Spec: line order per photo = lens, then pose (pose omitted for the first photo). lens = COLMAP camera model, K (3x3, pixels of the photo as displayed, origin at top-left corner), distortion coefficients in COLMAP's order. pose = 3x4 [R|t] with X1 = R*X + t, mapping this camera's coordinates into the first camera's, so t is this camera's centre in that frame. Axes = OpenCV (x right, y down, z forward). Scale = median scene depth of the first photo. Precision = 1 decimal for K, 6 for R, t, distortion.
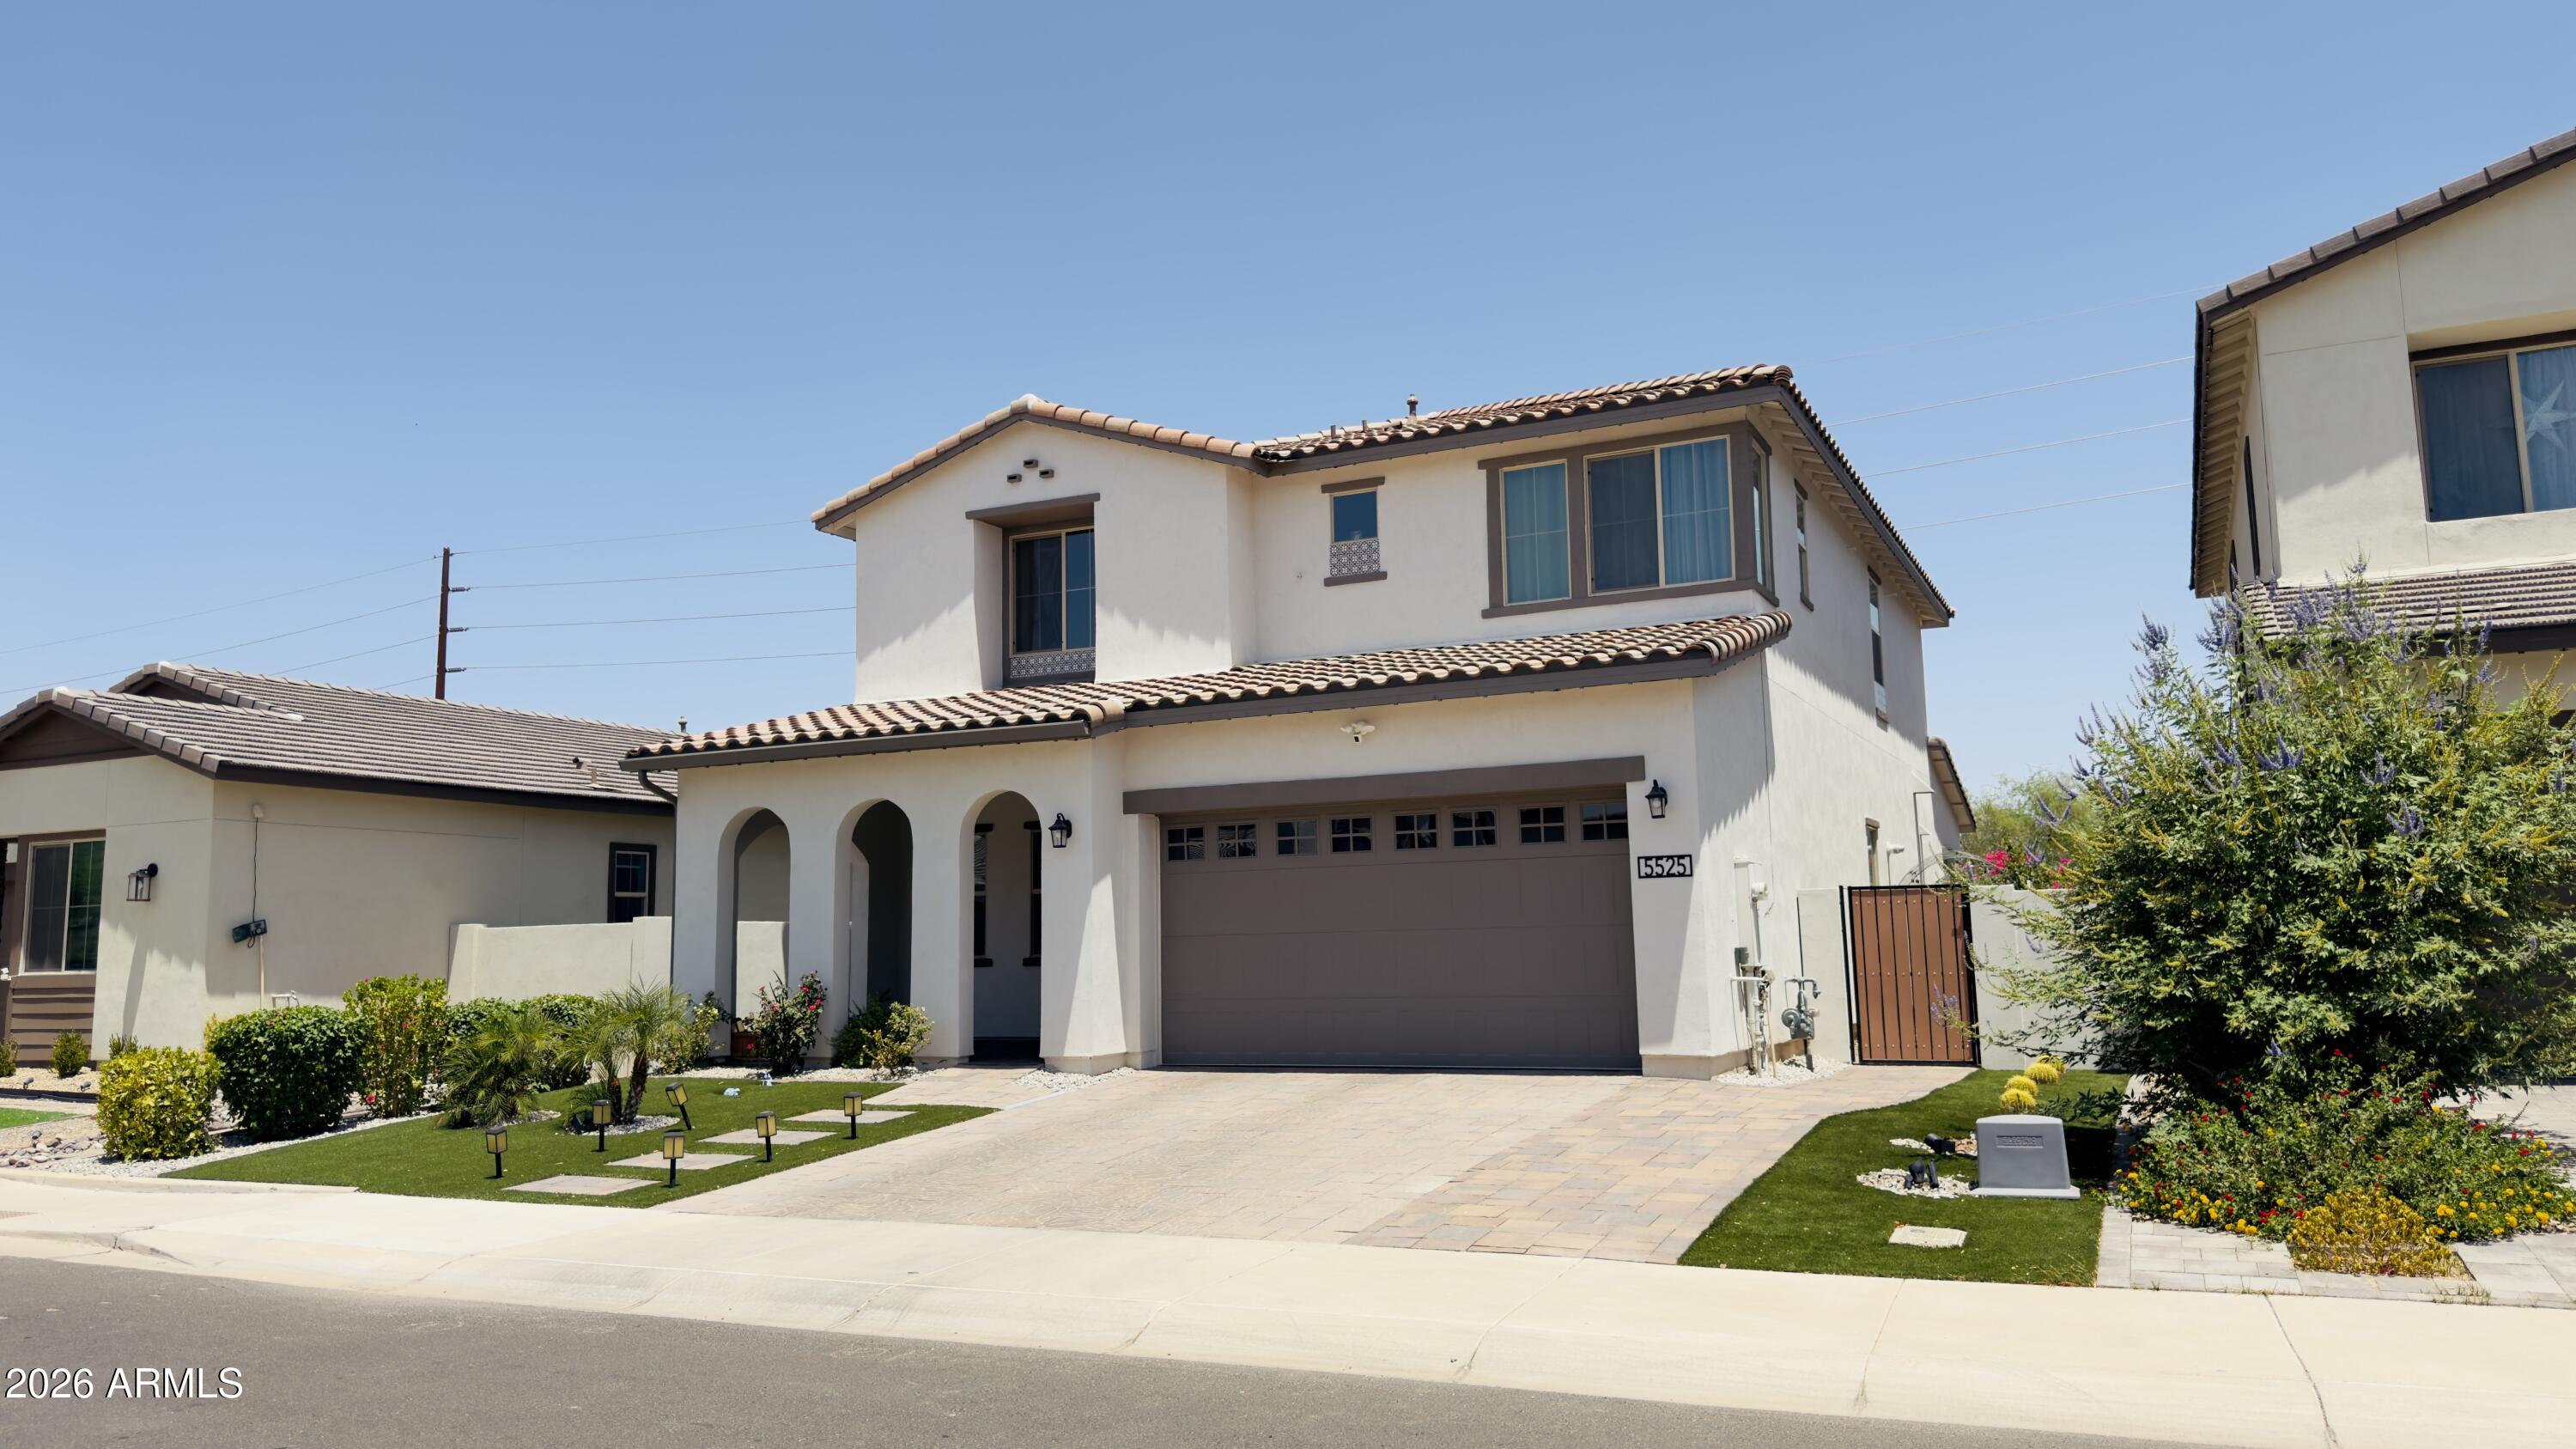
lens RADIAL K [[1829.1, 0, 1288.0], [0, 1829.1, 724.5], [0, 0, 1]] dist [0.115532, -0.175260]
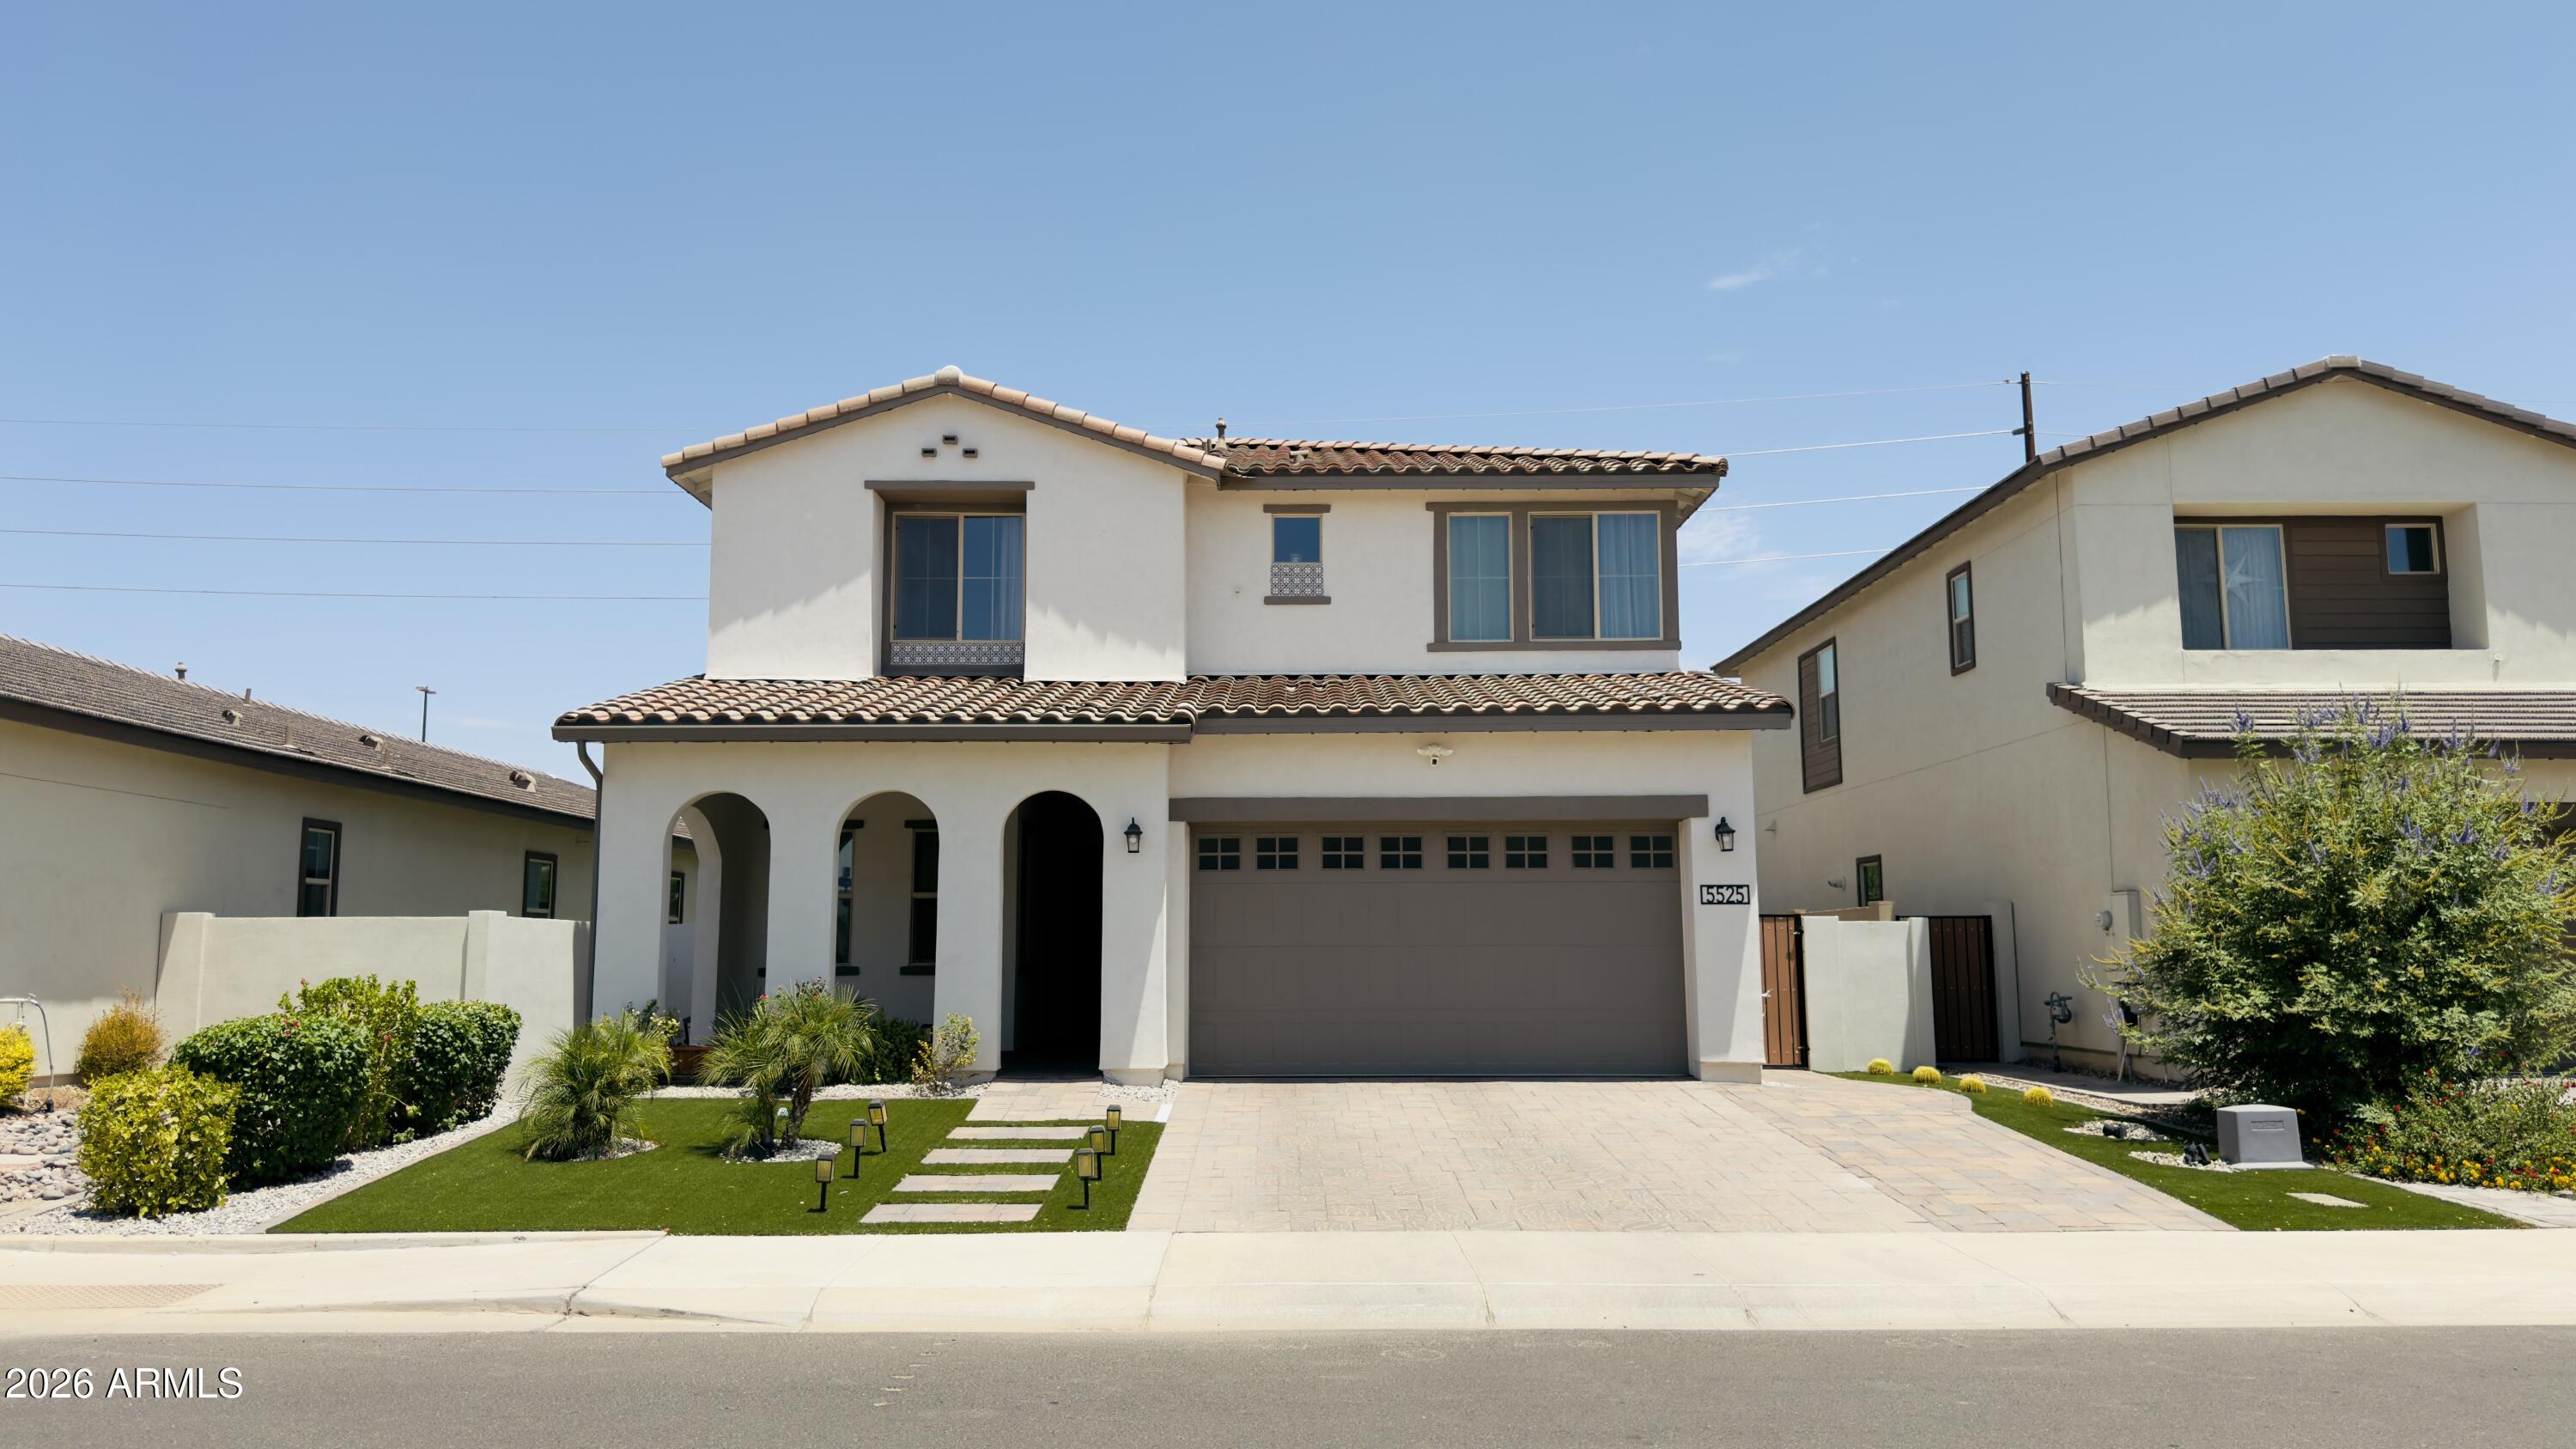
lens RADIAL K [[1829.1, 0, 1288.0], [0, 1829.1, 724.5], [0, 0, 1]] dist [0.115532, -0.175260]
pose [[0.894087, 0.072851, 0.441928, -0.440934], [-0.069580, 0.997296, -0.023632, 0.015192], [-0.442455, -0.009620, 0.896739, 0.088095]]
